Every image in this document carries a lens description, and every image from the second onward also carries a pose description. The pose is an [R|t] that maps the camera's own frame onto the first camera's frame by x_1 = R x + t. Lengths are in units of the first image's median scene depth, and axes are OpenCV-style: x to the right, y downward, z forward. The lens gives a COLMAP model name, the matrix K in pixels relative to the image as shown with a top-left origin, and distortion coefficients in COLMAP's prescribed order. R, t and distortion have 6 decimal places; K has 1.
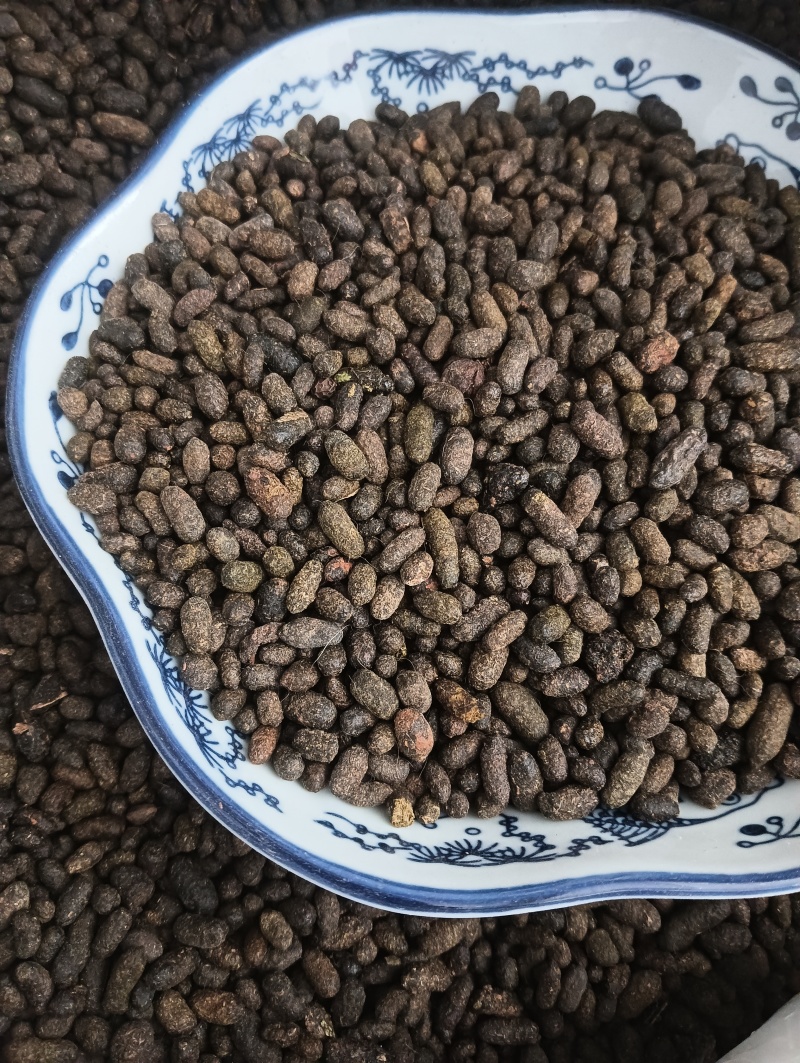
lens RADIAL K [[869.9, 0, 395.9], [0, 869.9, 525.3], [0, 0, 1]] dist [0.125427, -0.399456]
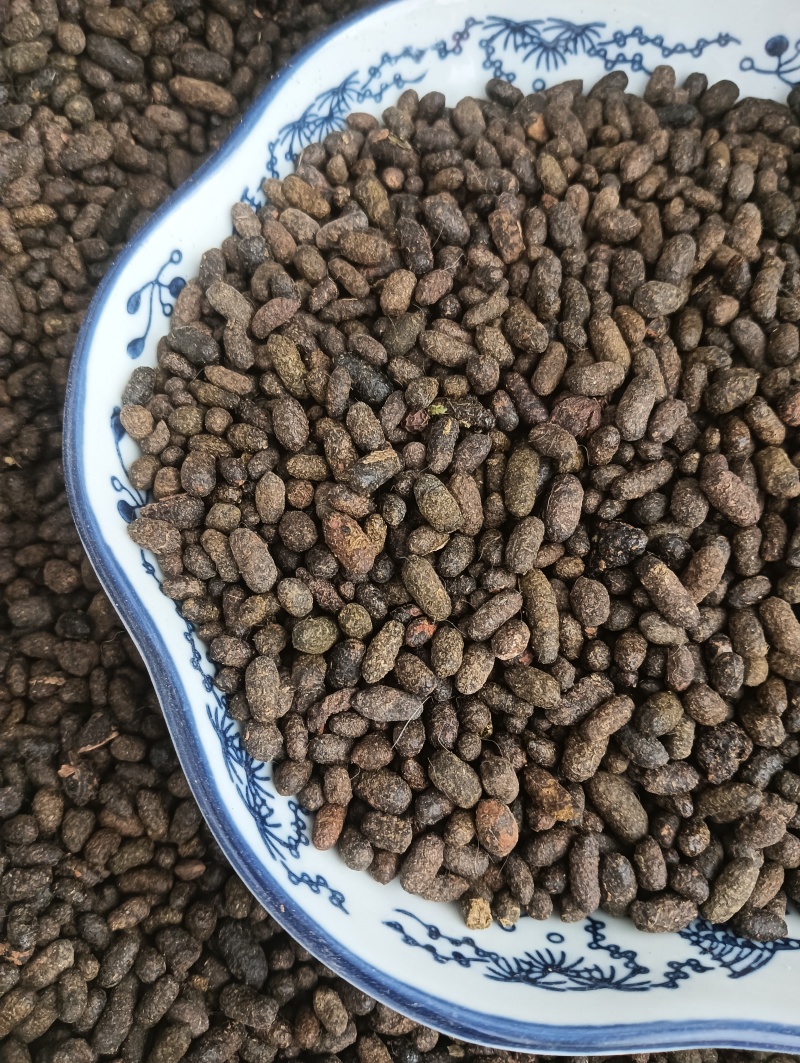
lens RADIAL K [[881.8, 0, 392.1], [0, 881.8, 526.5], [0, 0, 1]] dist [0.099106, -0.320018]
pose [[0.996378, 0.064149, -0.055813, -0.052865], [-0.060359, 0.995917, 0.067127, -0.116730], [0.059891, -0.063515, 0.996182, 0.108449]]
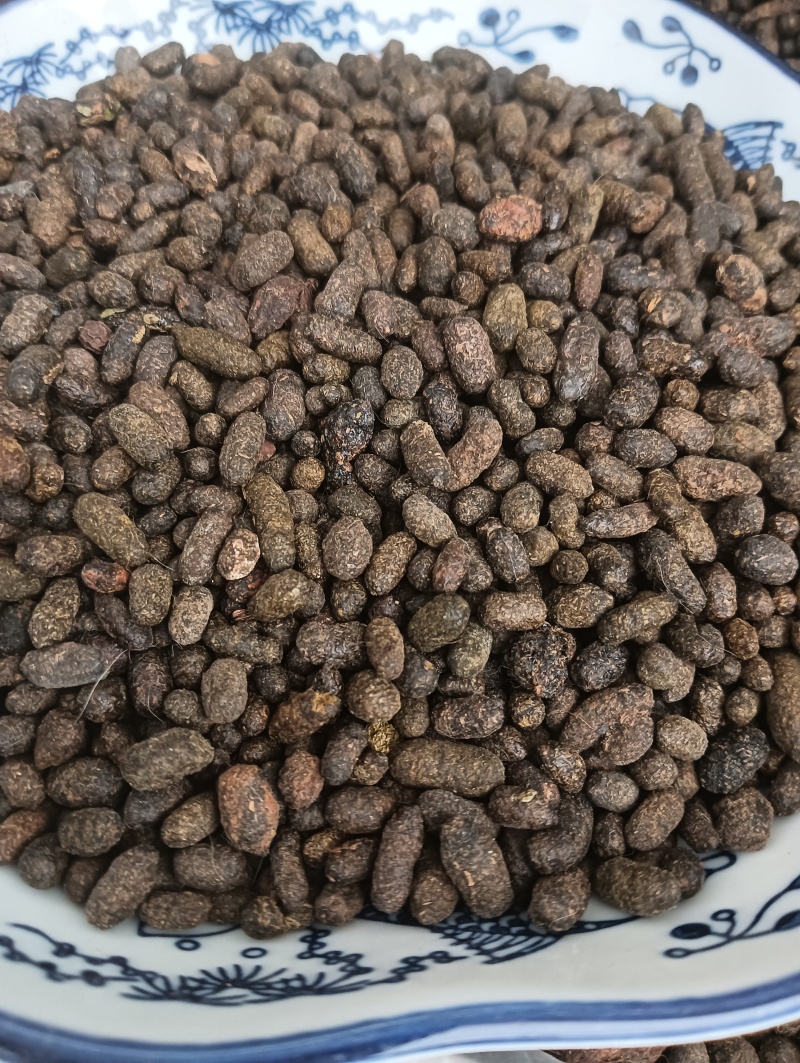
lens RADIAL K [[881.8, 0, 392.1], [0, 881.8, 526.5], [0, 0, 1]] dist [0.099106, -0.320018]
pose [[0.998806, -0.019162, 0.044932, 0.157062], [0.026248, 0.986299, -0.162867, 0.146040], [-0.041195, 0.163852, 0.985624, 0.305651]]
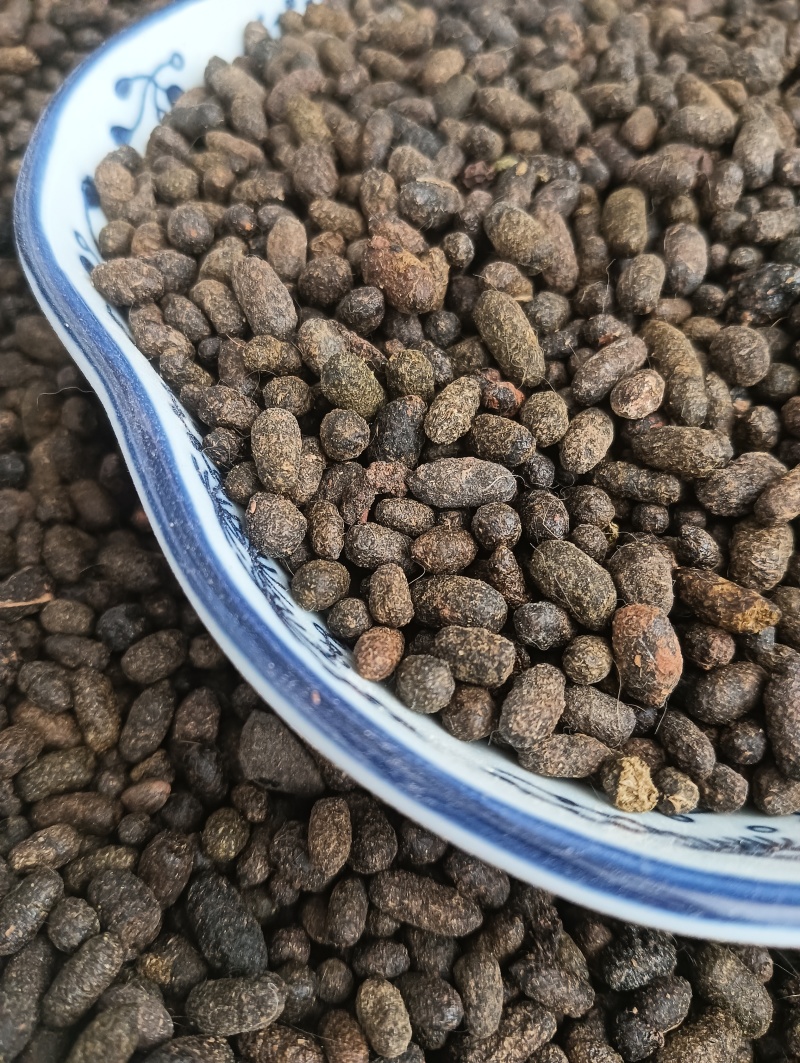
lens RADIAL K [[887.4, 0, 393.8], [0, 887.4, 525.0], [0, 0, 1]] dist [0.122777, -0.448850]
pose [[0.998449, 0.036112, -0.042379, -0.115571], [-0.044514, 0.974936, -0.217987, 0.282551], [0.033445, 0.219536, 0.975031, 0.405991]]
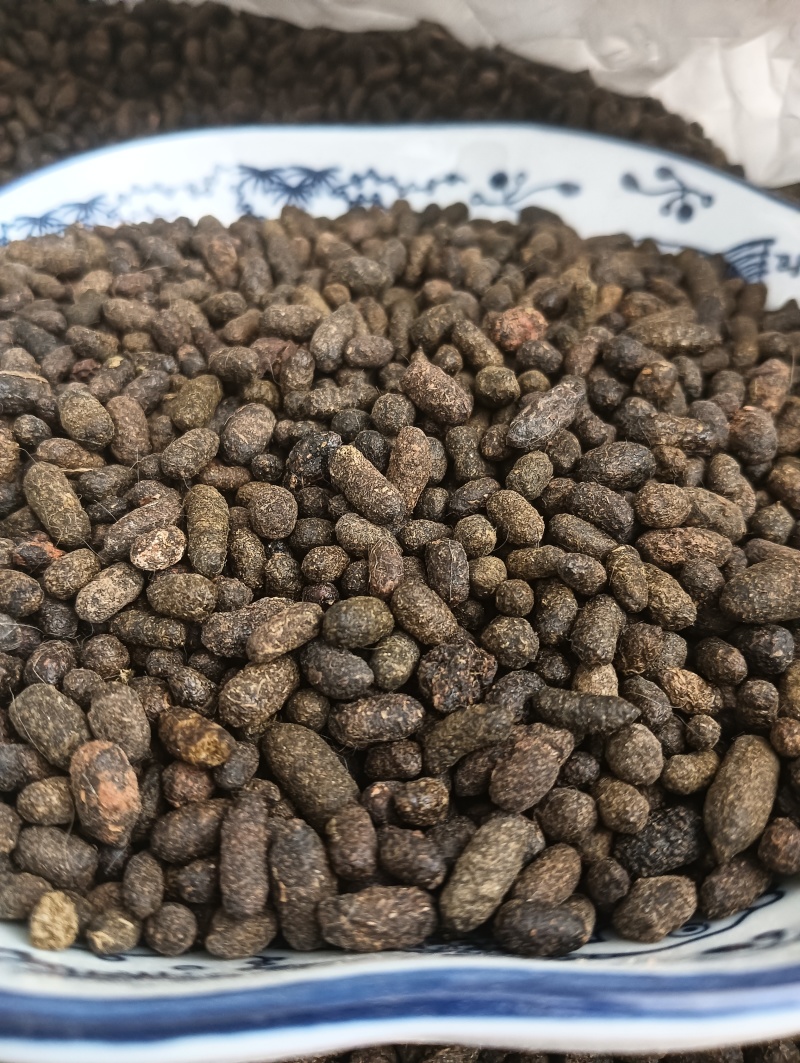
lens RADIAL K [[881.8, 0, 392.1], [0, 881.8, 526.5], [0, 0, 1]] dist [0.099106, -0.320018]
pose [[0.999860, -0.009018, -0.014121, 0.208515], [0.001715, 0.893456, -0.449147, 0.334288], [0.016667, 0.449060, 0.893346, 0.401948]]
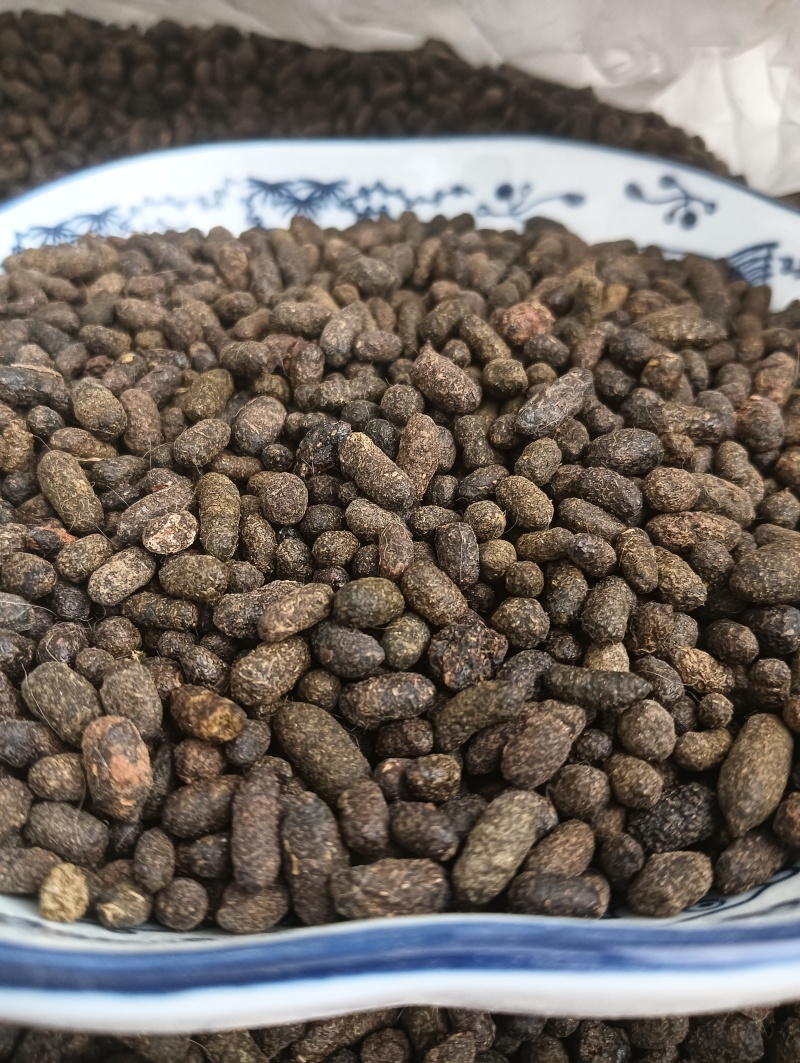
lens RADIAL K [[881.8, 0, 392.1], [0, 881.8, 526.5], [0, 0, 1]] dist [0.099106, -0.320018]
pose [[0.999657, -0.014170, -0.022033, 0.206146], [0.001856, 0.877277, -0.479981, 0.367917], [0.026130, 0.479776, 0.877002, 0.414733]]
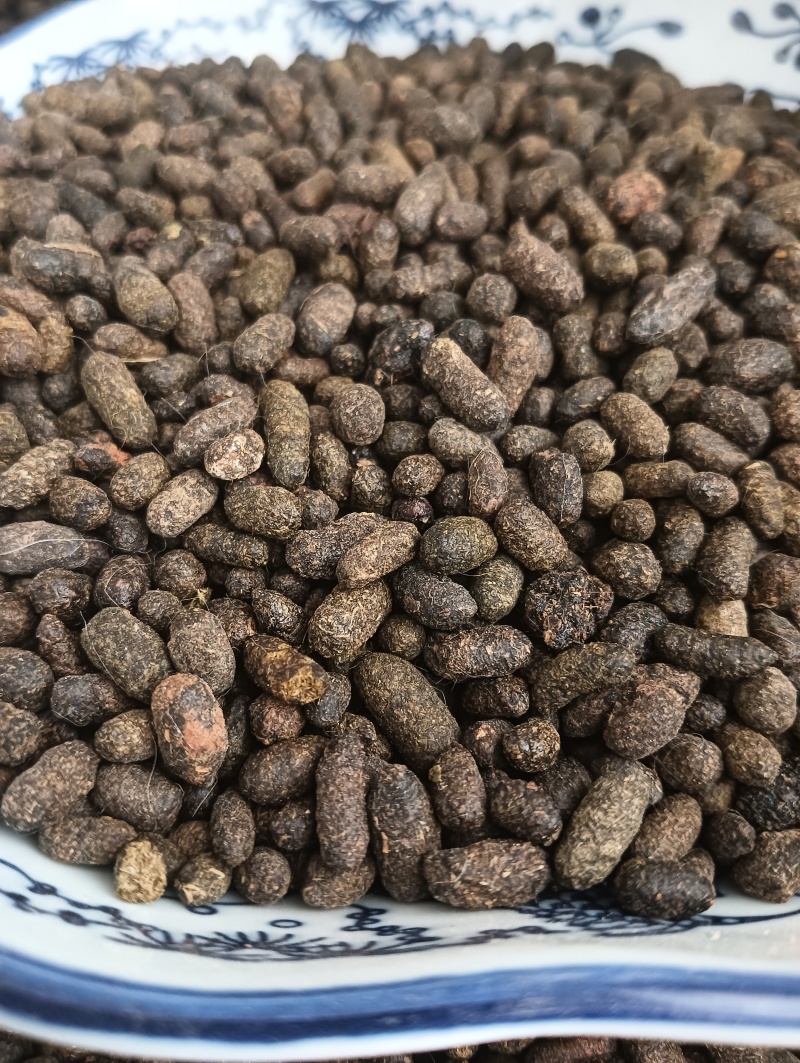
lens RADIAL K [[887.4, 0, 393.8], [0, 887.4, 525.0], [0, 0, 1]] dist [0.122777, -0.448850]
pose [[0.998934, 0.015906, -0.043326, 0.157785], [-0.028306, 0.952604, -0.302893, 0.273934], [0.036455, 0.303797, 0.952039, 0.447129]]
